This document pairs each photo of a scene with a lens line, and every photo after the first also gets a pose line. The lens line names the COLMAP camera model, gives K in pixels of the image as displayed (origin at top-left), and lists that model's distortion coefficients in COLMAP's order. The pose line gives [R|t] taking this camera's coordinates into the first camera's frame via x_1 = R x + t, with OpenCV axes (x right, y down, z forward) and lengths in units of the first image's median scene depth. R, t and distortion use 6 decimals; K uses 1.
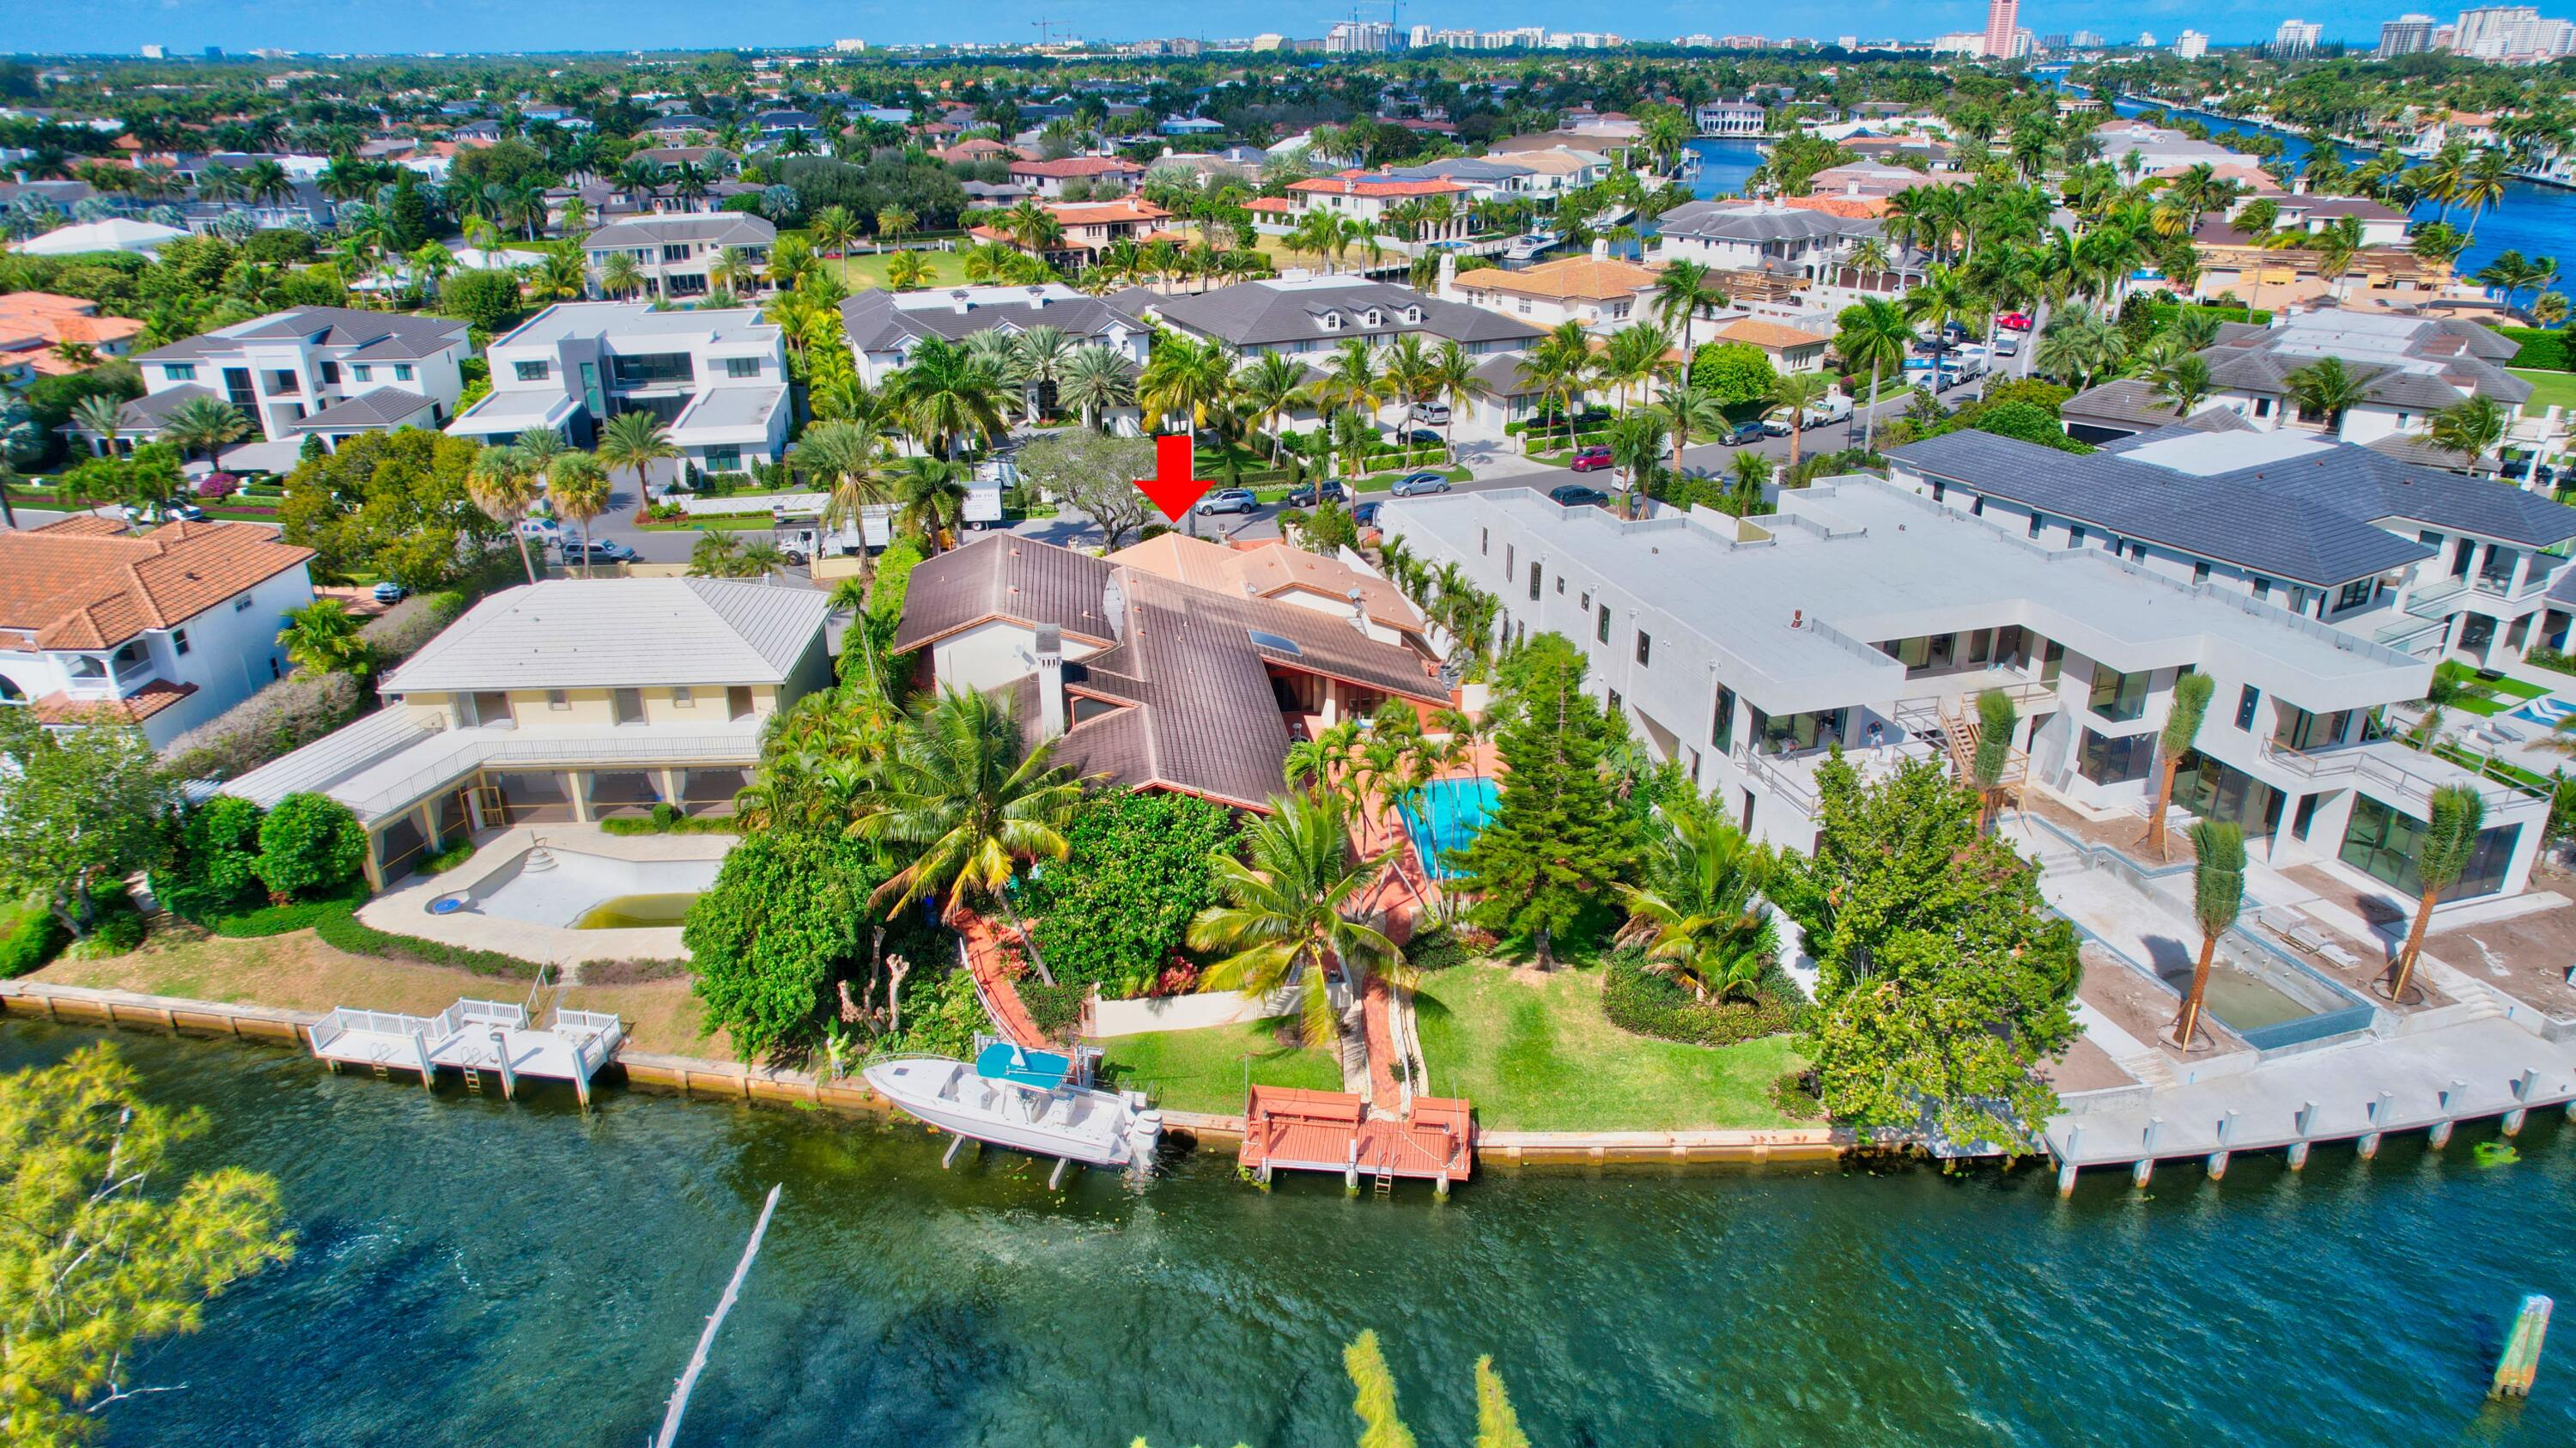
lens RADIAL K [[1654.2, 0, 1279.0], [0, 1654.2, 724.8], [0, 0, 1]] dist [-0.061277, 0.056756]
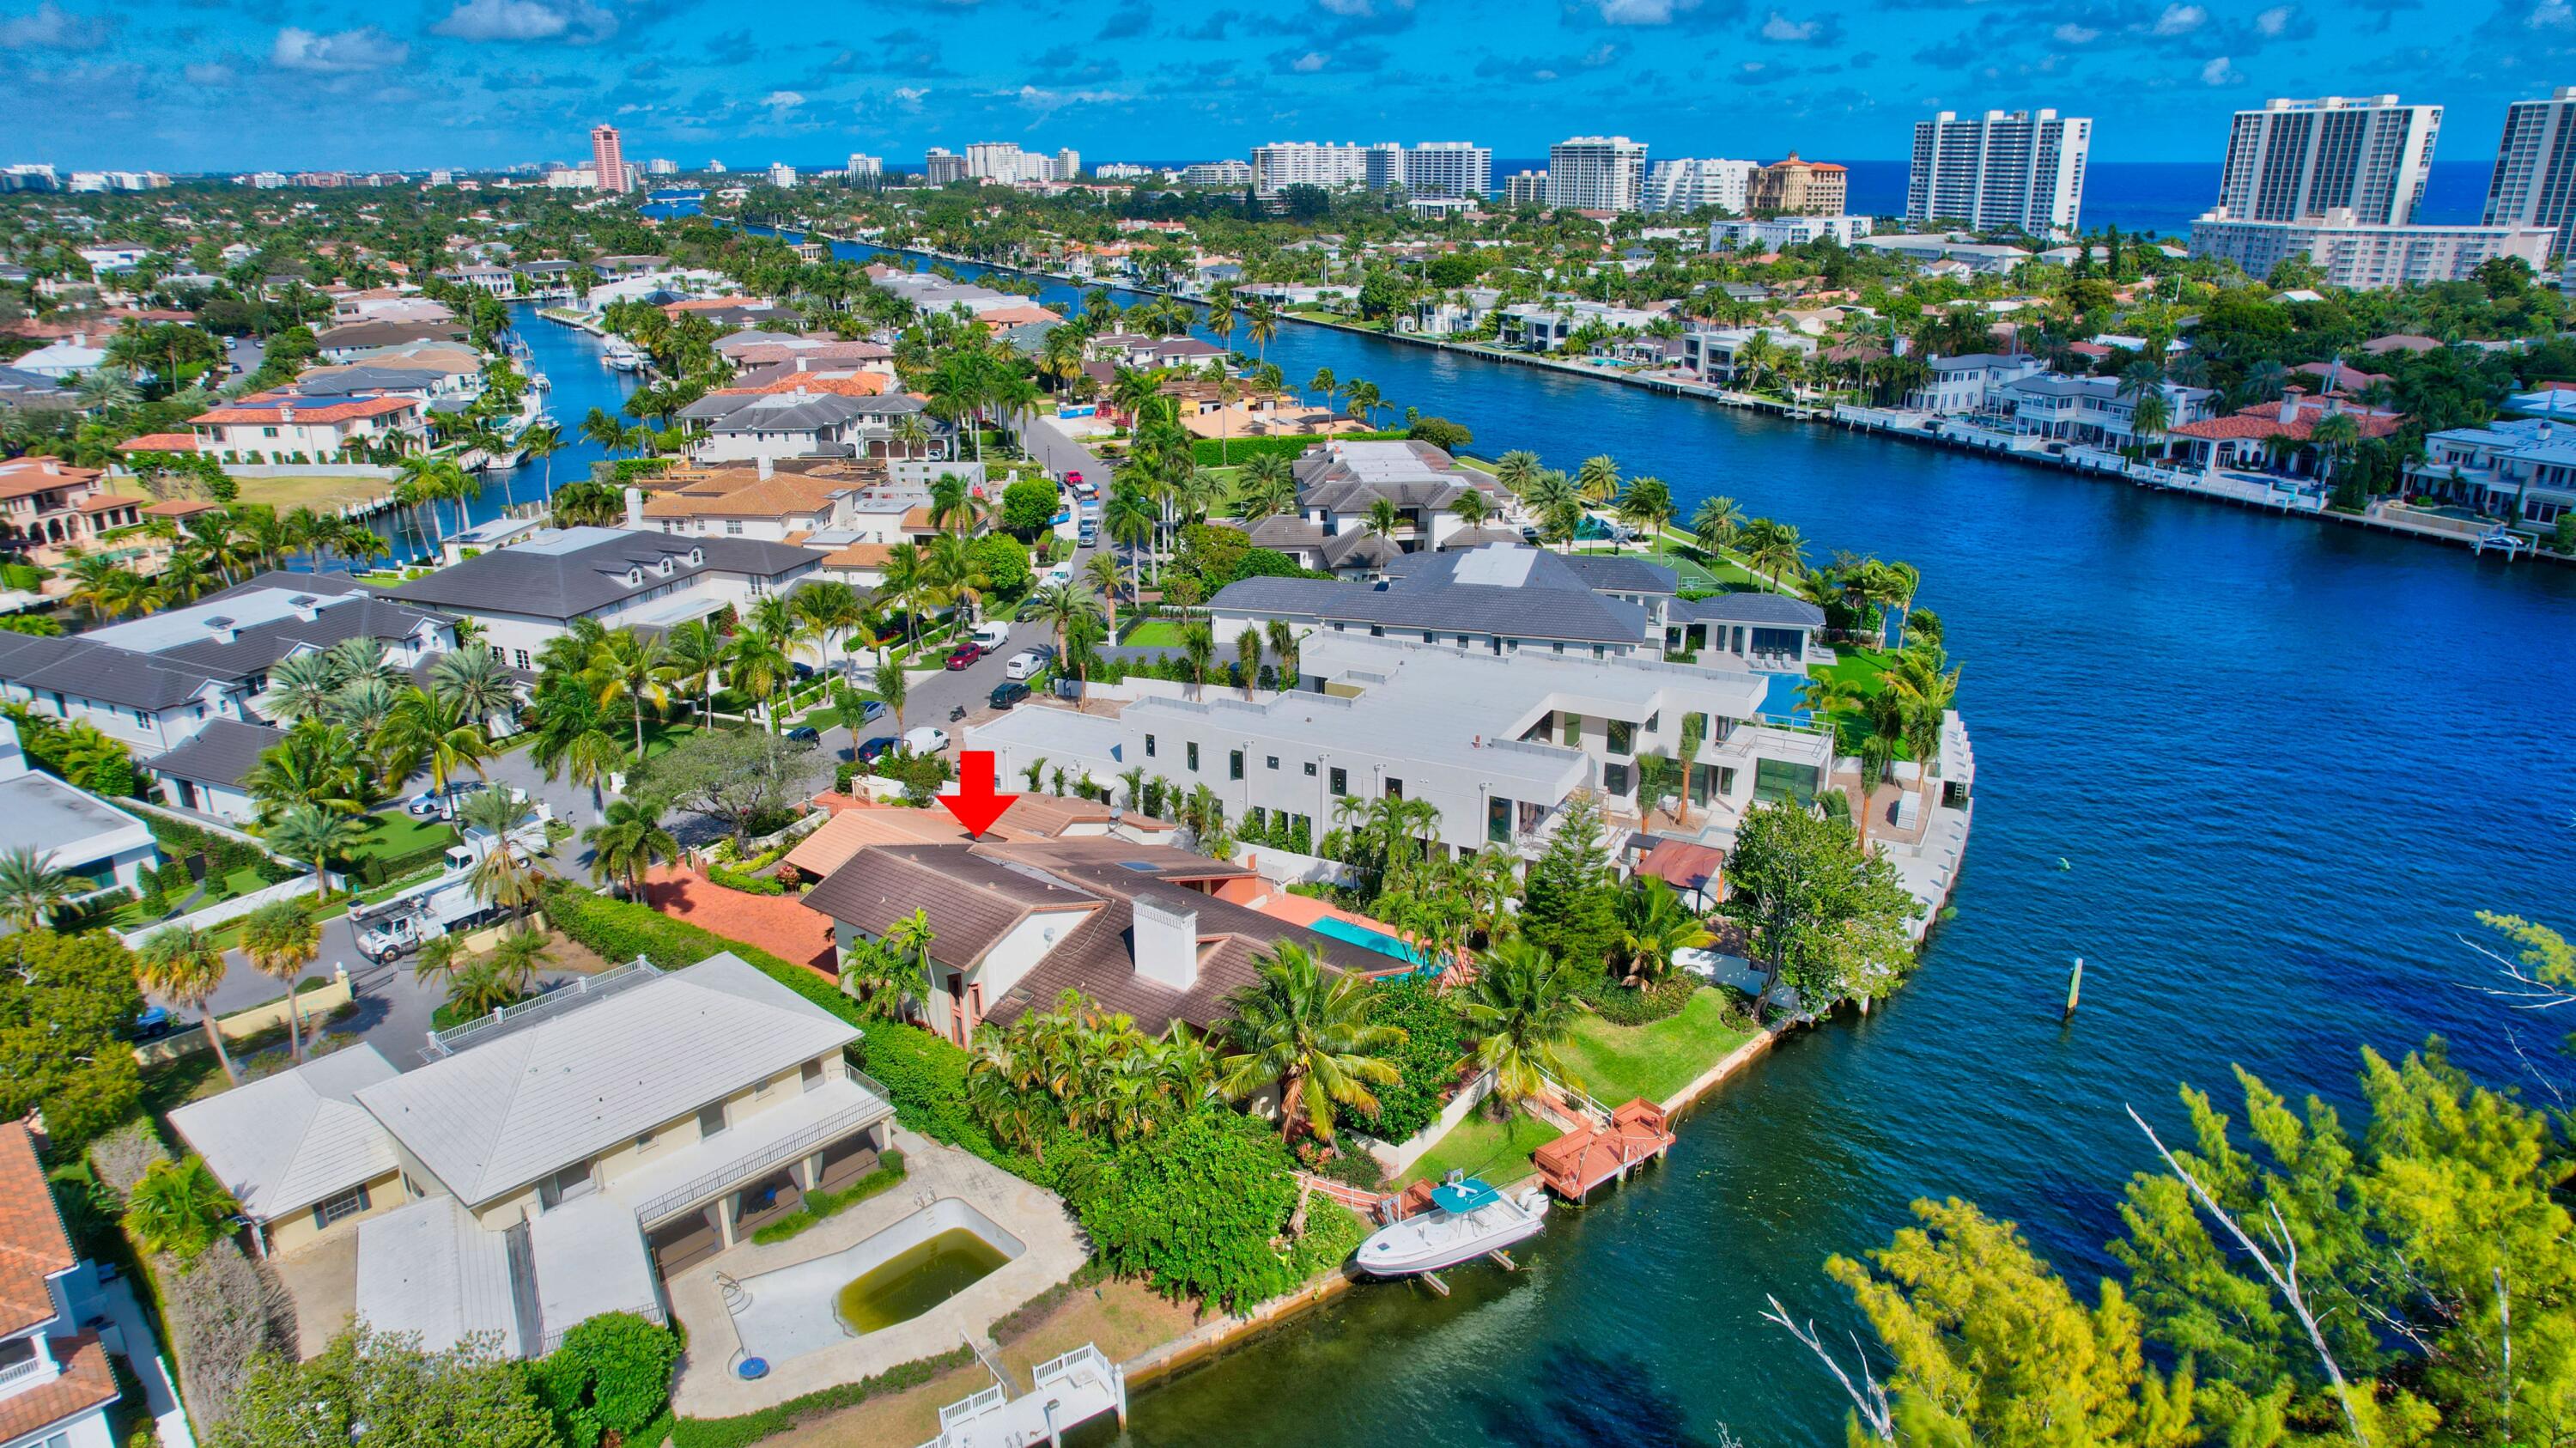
lens RADIAL K [[1654.2, 0, 1290.4], [0, 1654.2, 719.4], [0, 0, 1]] dist [-0.061277, 0.056756]
pose [[0.707798, -0.229804, 0.667991, -0.706976], [0.276645, 0.960251, 0.037217, -0.168711], [-0.649992, 0.158454, 0.743238, 0.027175]]
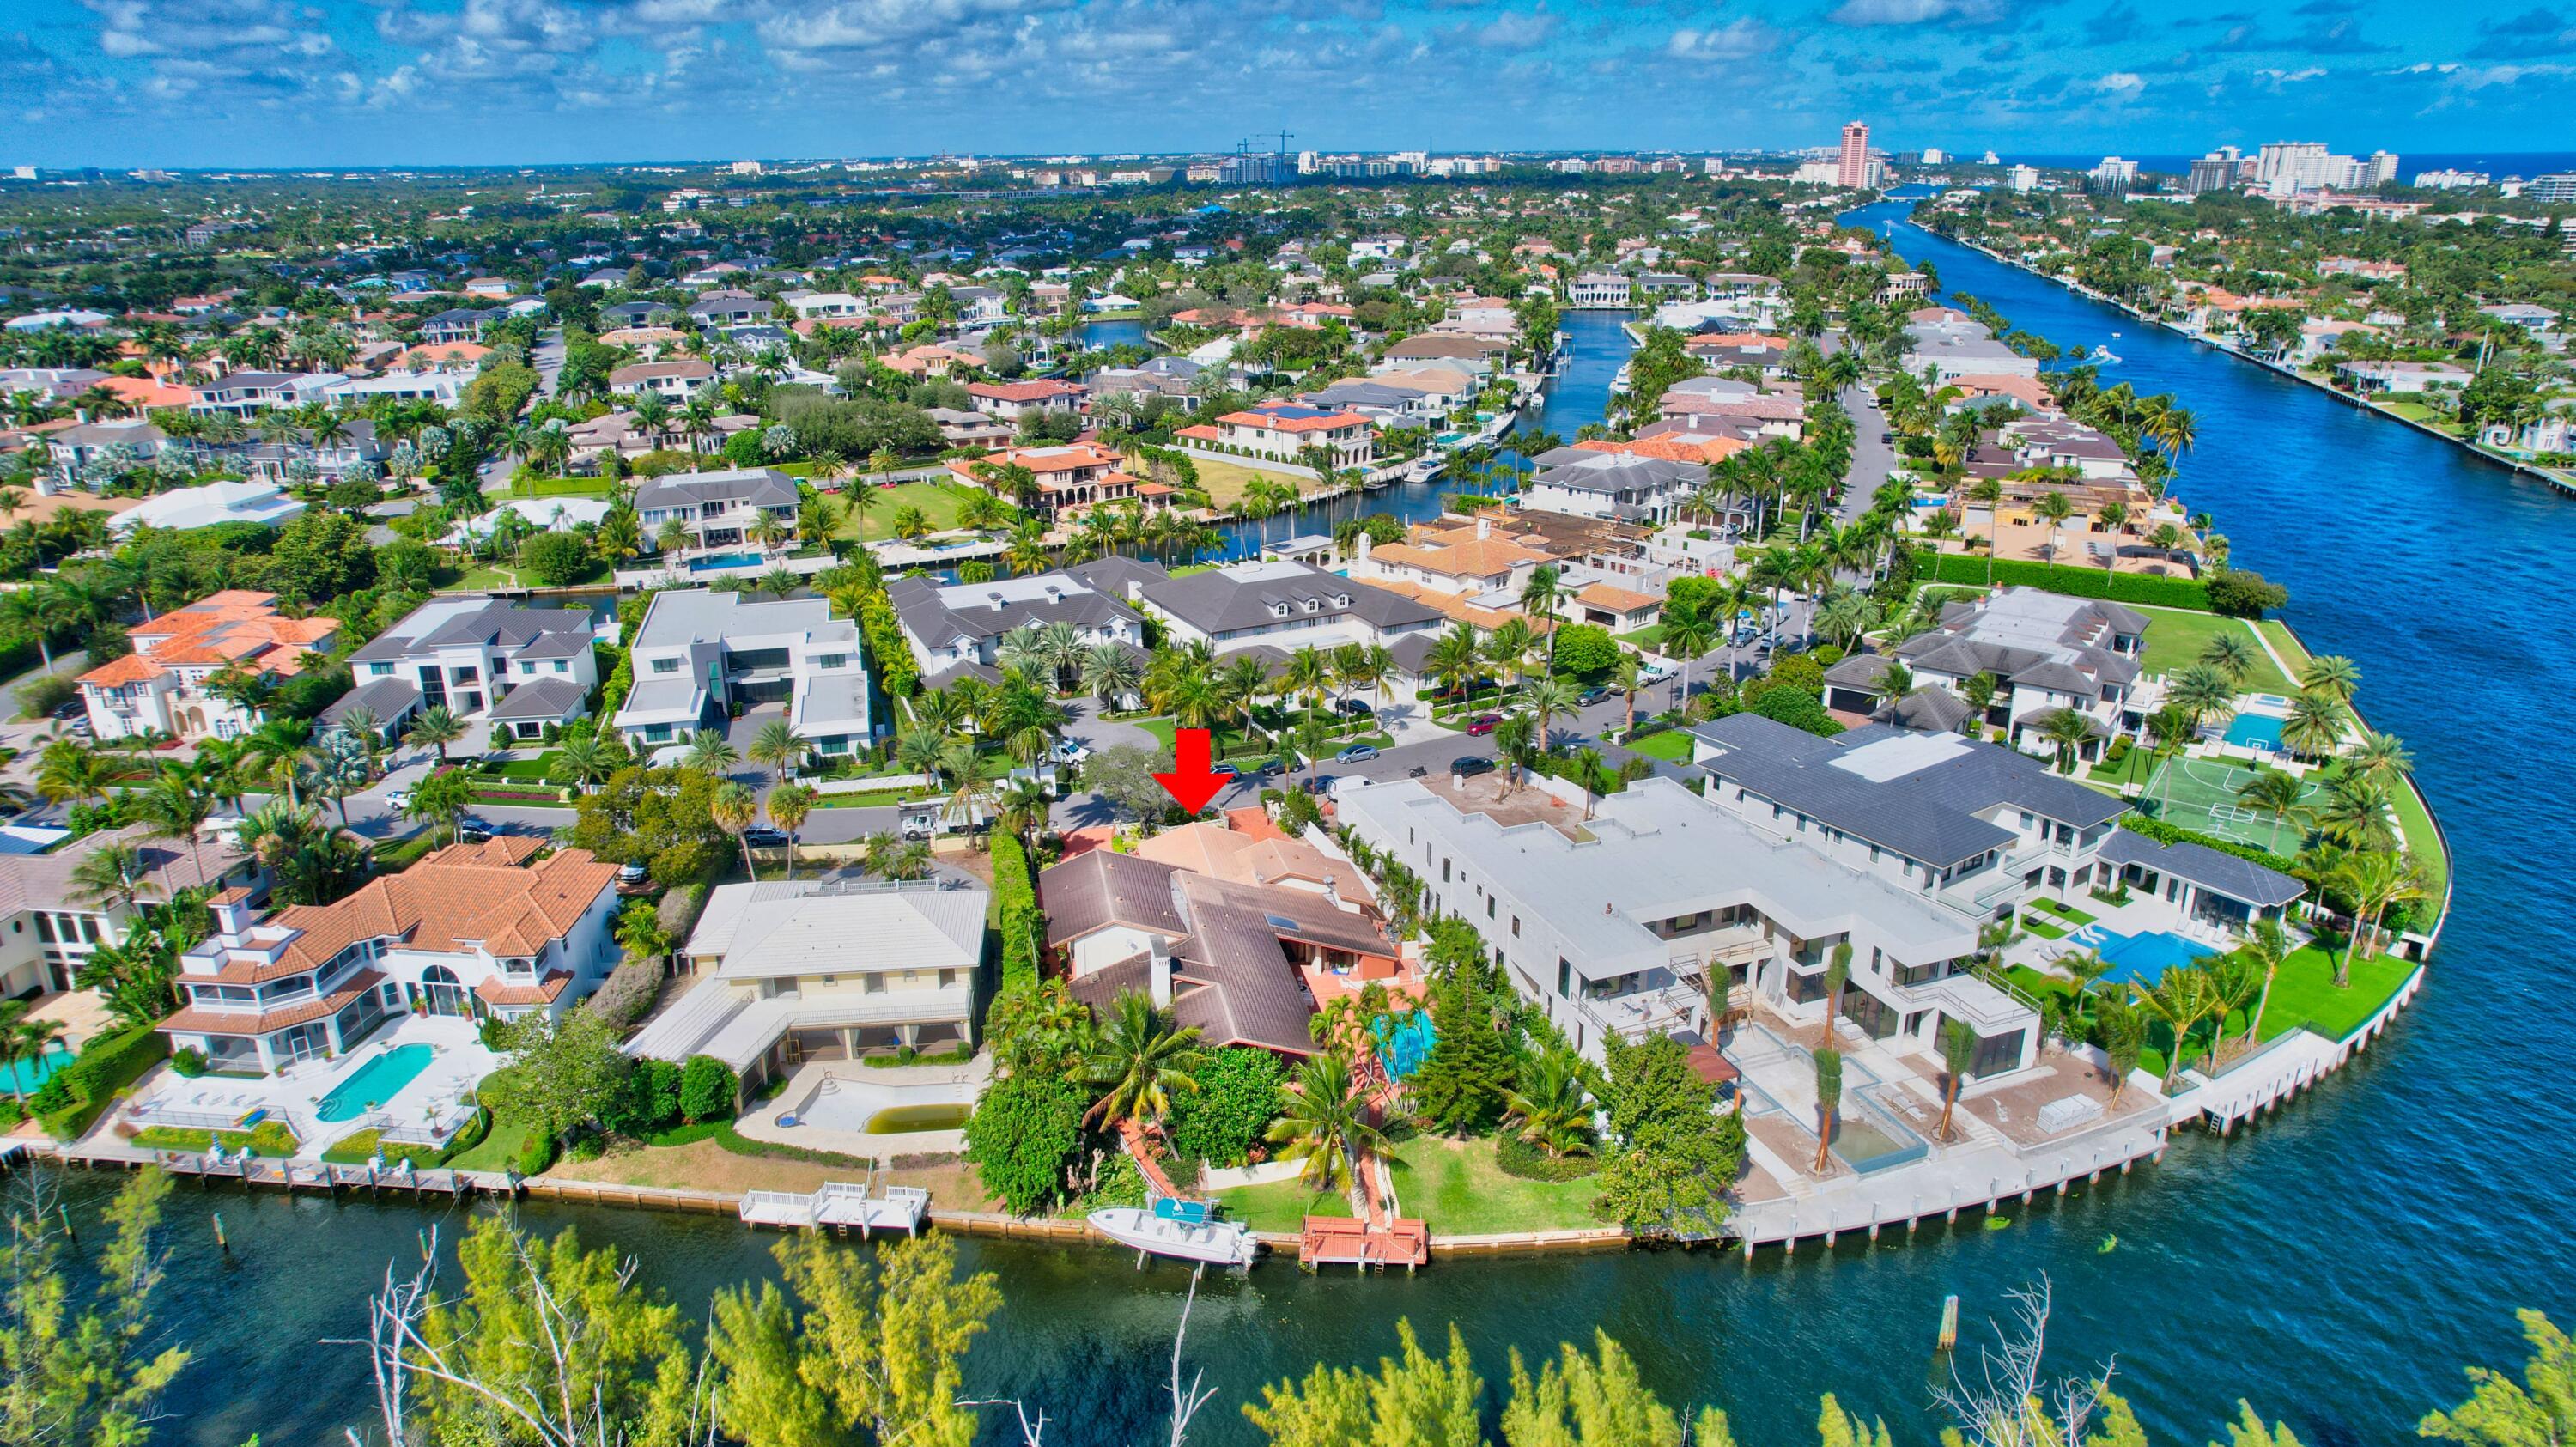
lens RADIAL K [[1654.2, 0, 1280.5], [0, 1654.2, 718.4], [0, 0, 1]] dist [-0.061277, 0.056756]
pose [[0.997890, -0.021498, 0.061260, -0.096756], [0.025372, 0.997680, -0.063180, -0.145283], [-0.059759, 0.064601, 0.996120, -0.568257]]
